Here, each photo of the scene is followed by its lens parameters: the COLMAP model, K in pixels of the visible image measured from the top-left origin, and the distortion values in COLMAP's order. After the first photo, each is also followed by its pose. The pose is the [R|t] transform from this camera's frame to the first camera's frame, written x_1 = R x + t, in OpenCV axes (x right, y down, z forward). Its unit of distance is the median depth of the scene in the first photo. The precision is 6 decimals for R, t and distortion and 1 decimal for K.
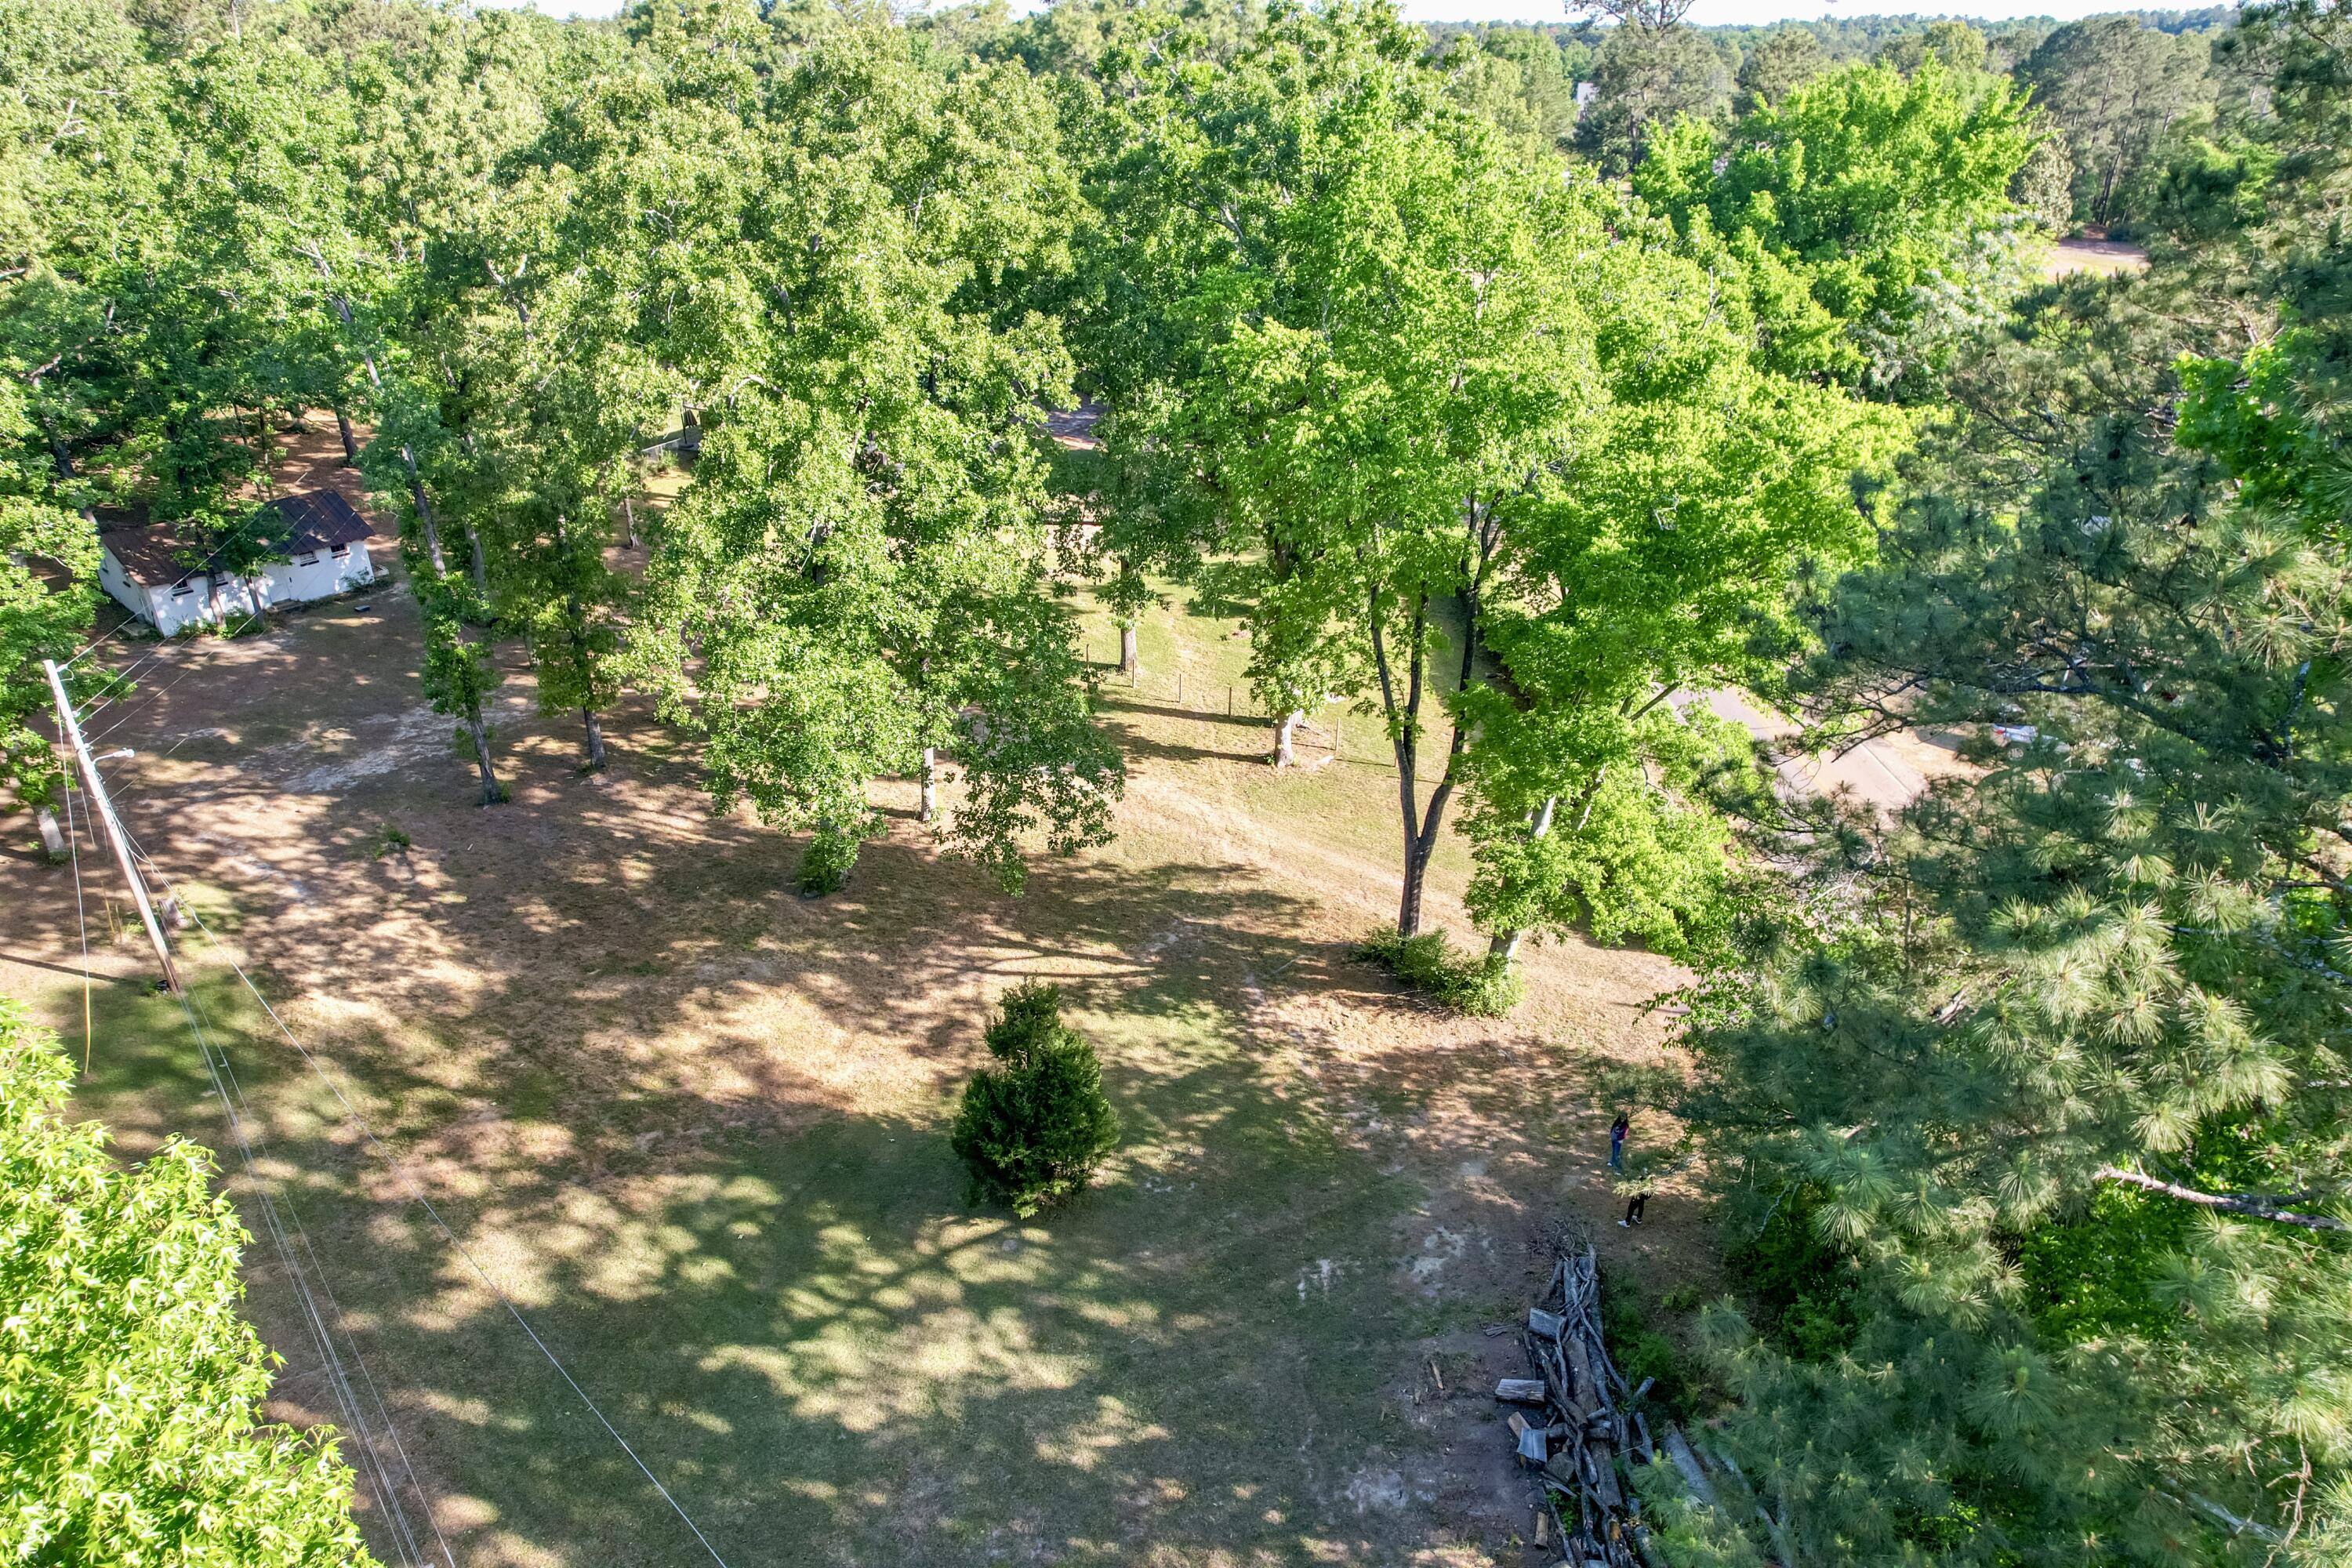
lens RADIAL K [[1538.2, 0, 1176.0], [0, 1538.2, 784.0], [0, 0, 1]] dist [-0.007555, -0.001702]
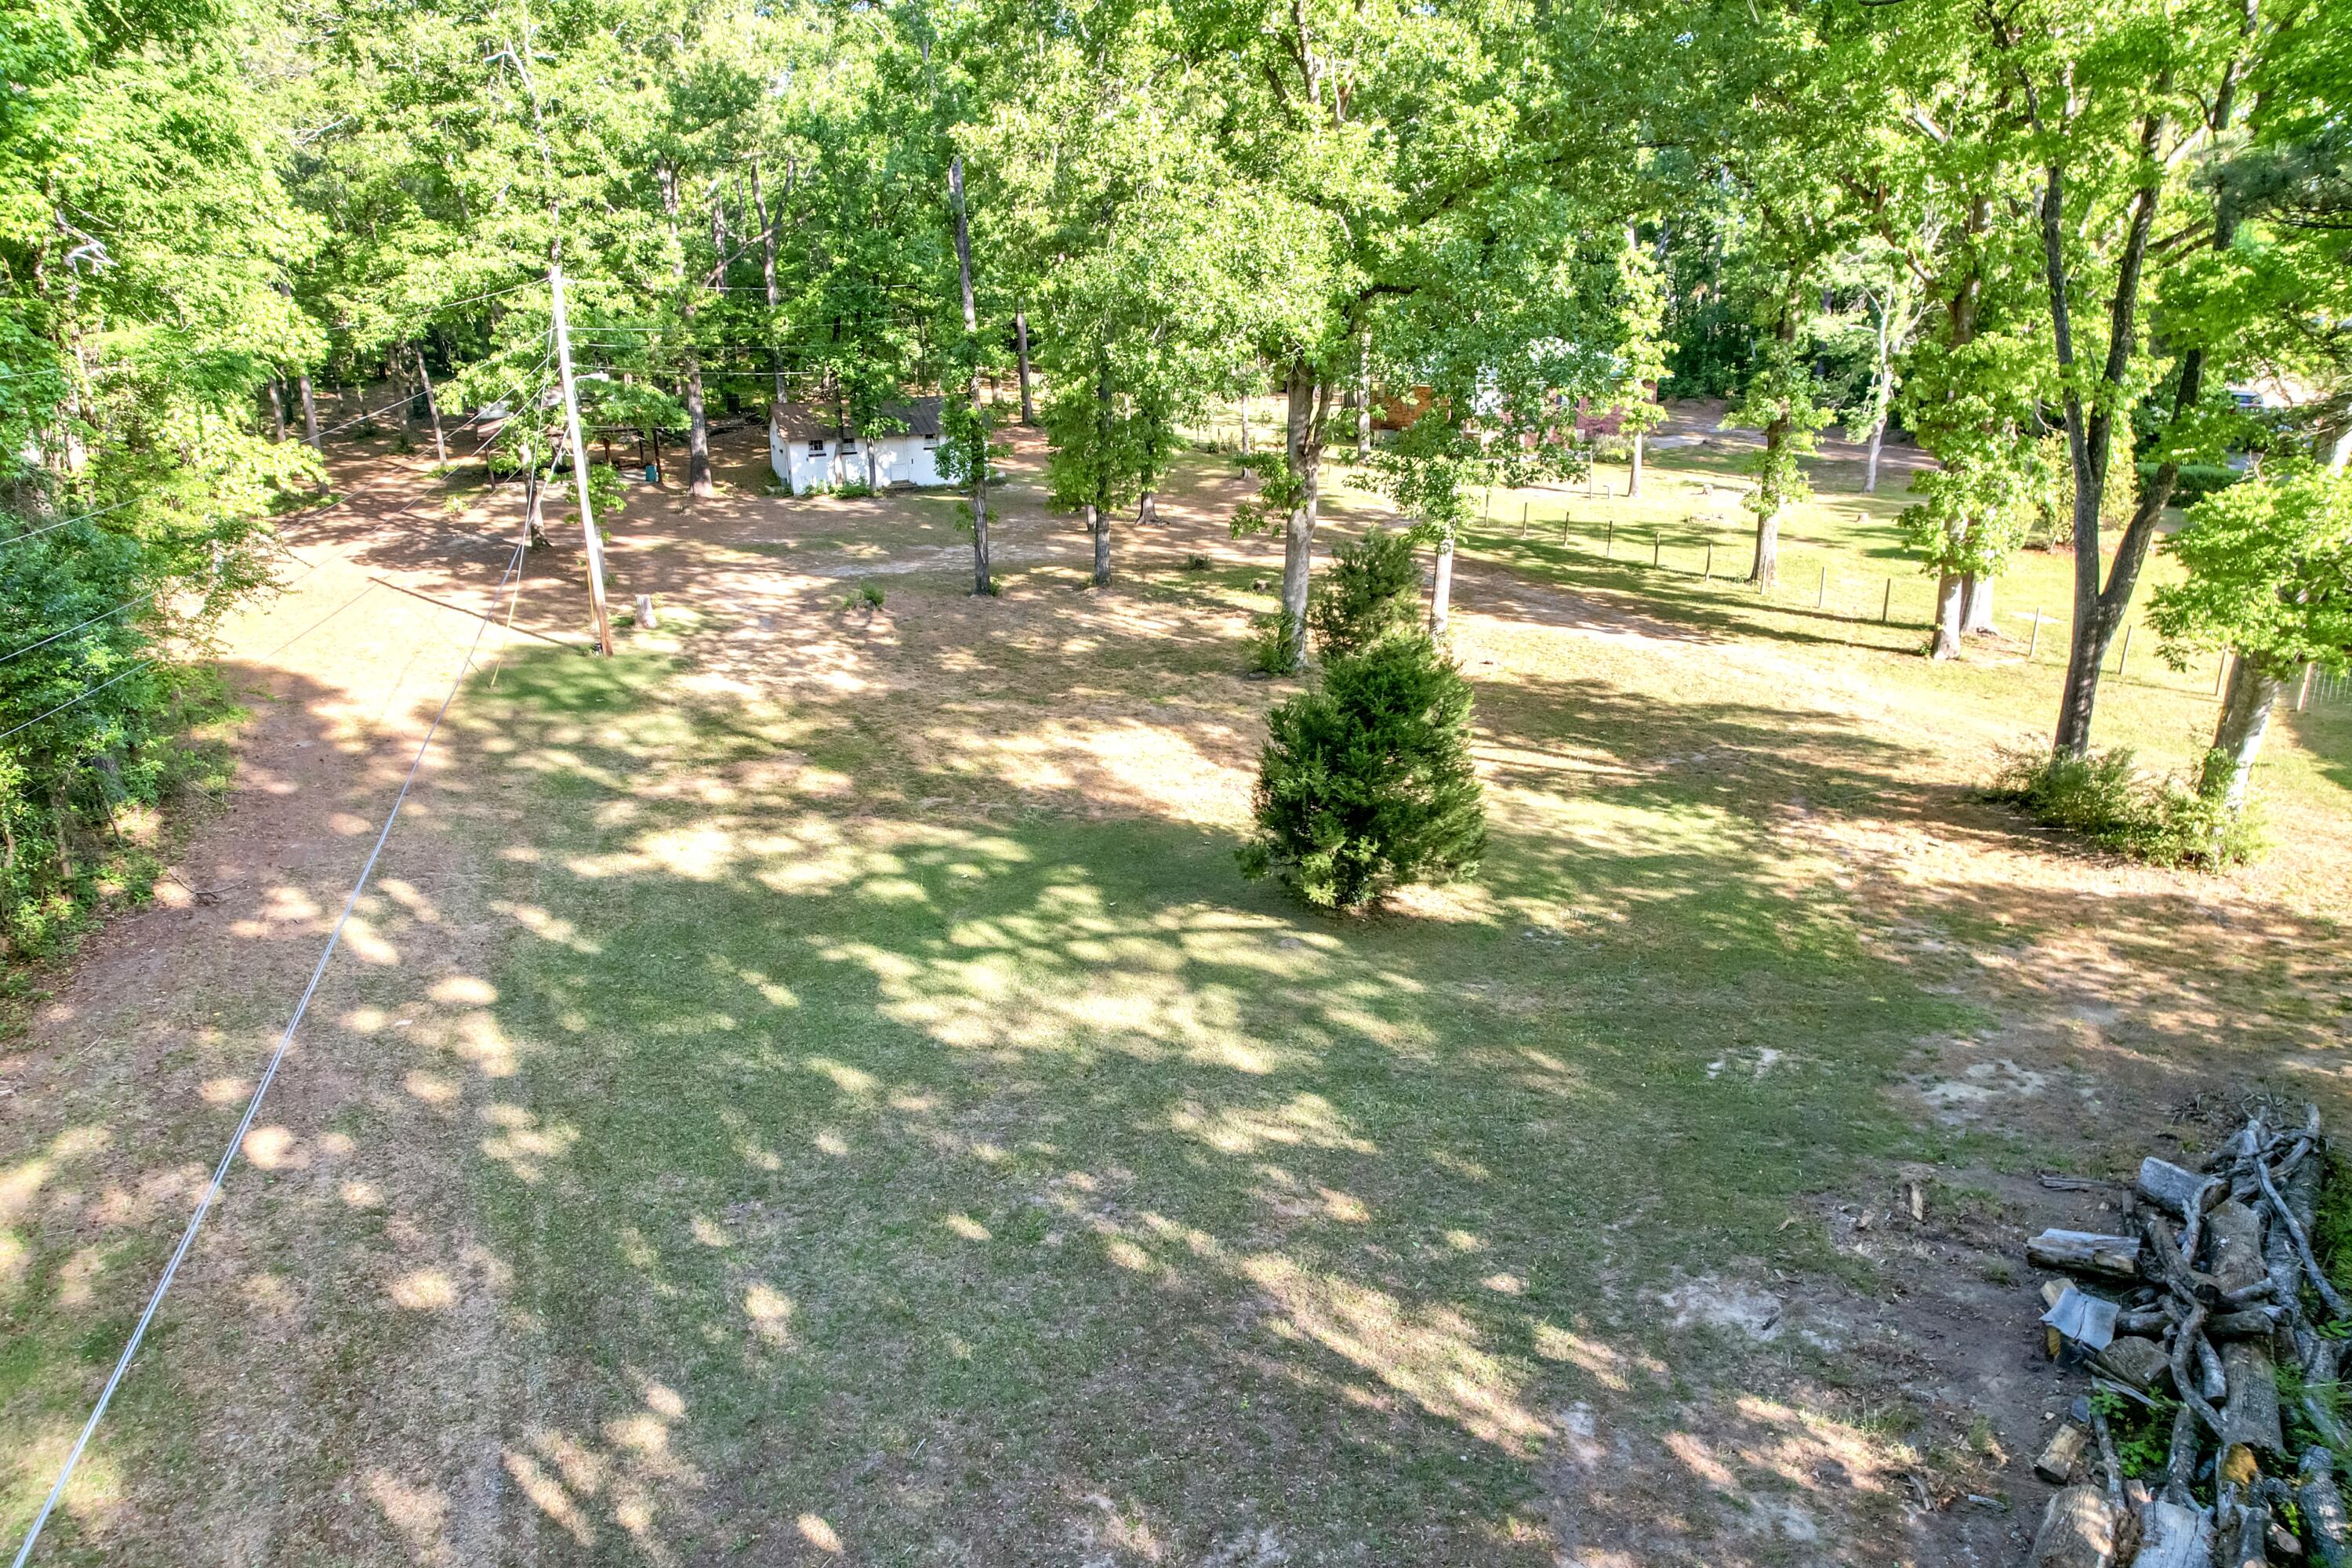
lens RADIAL K [[1622.2, 0, 1176.0], [0, 1622.2, 784.0], [0, 0, 1]] dist [-0.087245, 0.078404]
pose [[0.881425, 0.124724, -0.455559, 0.141501], [-0.204678, 0.970102, -0.130420, 0.294558], [0.425673, 0.208198, 0.880600, 0.311647]]
